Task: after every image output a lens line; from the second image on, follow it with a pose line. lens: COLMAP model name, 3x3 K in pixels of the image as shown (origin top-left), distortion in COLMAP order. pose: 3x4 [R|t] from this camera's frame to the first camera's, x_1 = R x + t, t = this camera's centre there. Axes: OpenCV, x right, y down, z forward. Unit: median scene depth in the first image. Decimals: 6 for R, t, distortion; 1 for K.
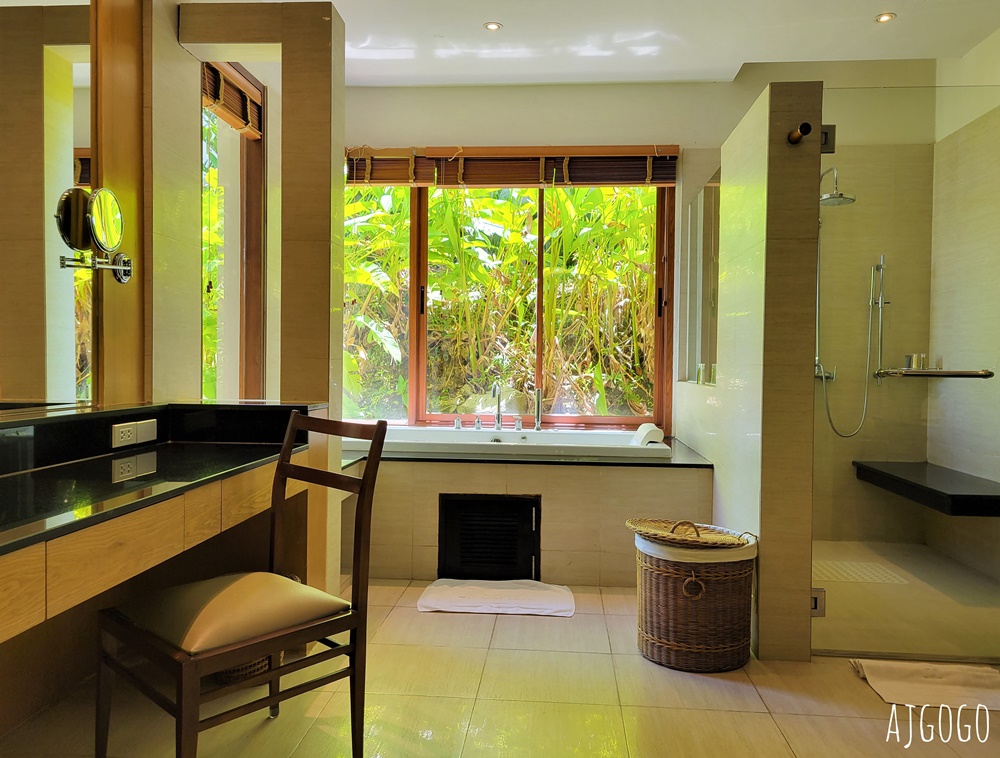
lens RADIAL K [[807.5, 0, 498.5], [0, 807.5, 378.3], [0, 0, 1]] dist [0.045669, 0.003271]
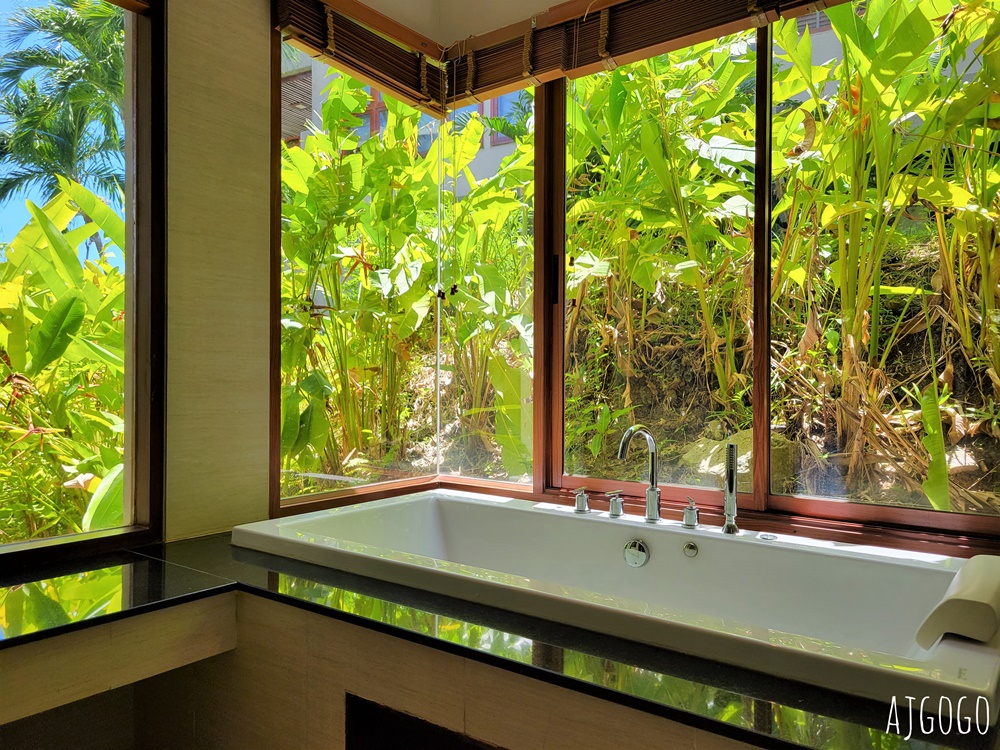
lens RADIAL K [[751.7, 0, 505.5], [0, 751.7, 371.5], [0, 0, 1]] dist [0.040500, 0.000431]
pose [[0.843994, -0.013894, -0.536172, 0.172789], [-0.004083, 0.999469, -0.032327, -0.013418], [0.536337, 0.029473, 0.843489, 0.557896]]
